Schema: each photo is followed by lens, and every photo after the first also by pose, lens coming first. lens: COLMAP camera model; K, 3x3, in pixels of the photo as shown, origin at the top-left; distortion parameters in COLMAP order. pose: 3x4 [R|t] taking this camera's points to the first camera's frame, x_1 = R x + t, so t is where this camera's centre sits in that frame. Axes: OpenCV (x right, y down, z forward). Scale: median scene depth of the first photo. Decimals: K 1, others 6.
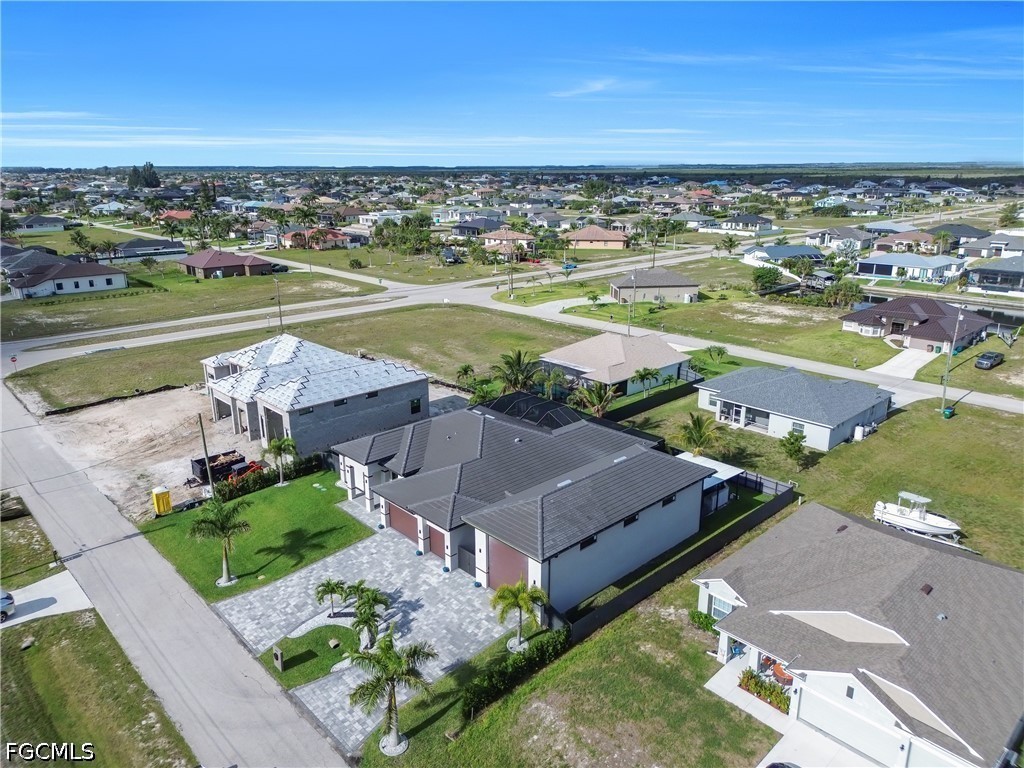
lens RADIAL K [[715.6, 0, 508.2], [0, 715.6, 389.3], [0, 0, 1]] dist [0.060438, -0.059374]
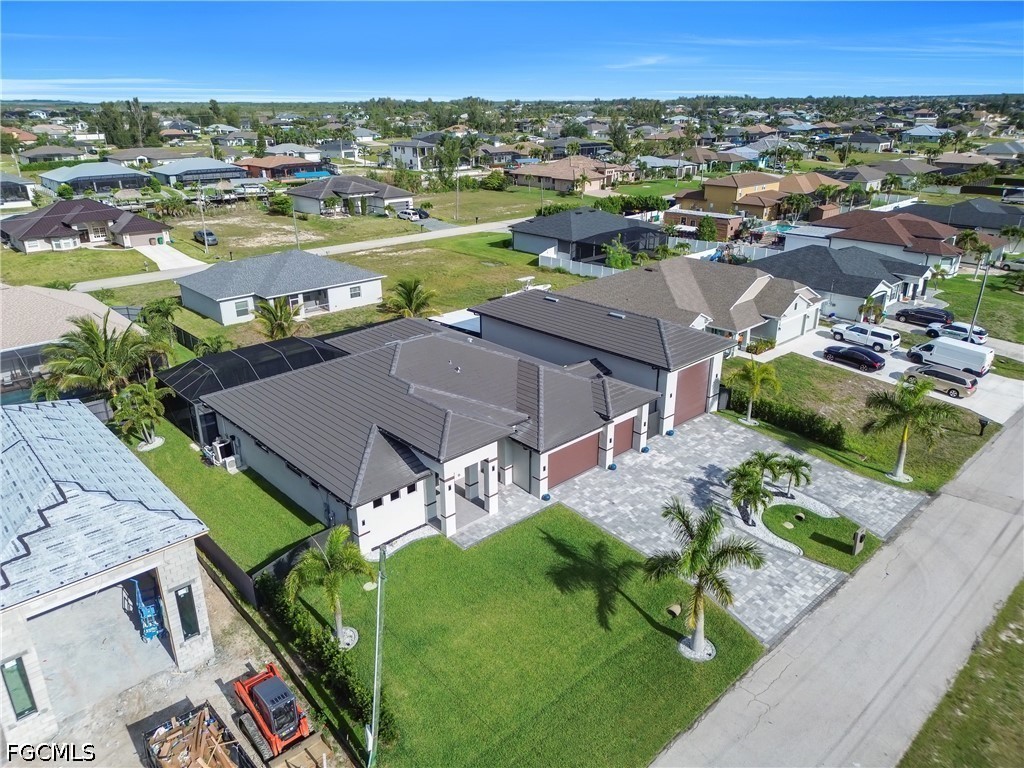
lens RADIAL K [[715.6, 0, 508.2], [0, 715.6, 389.3], [0, 0, 1]] dist [0.060438, -0.059374]
pose [[0.002732, -0.367648, 0.929961, -0.913254], [0.303013, 0.886548, 0.349595, -0.174469], [-0.952983, 0.280835, 0.113824, 1.100335]]
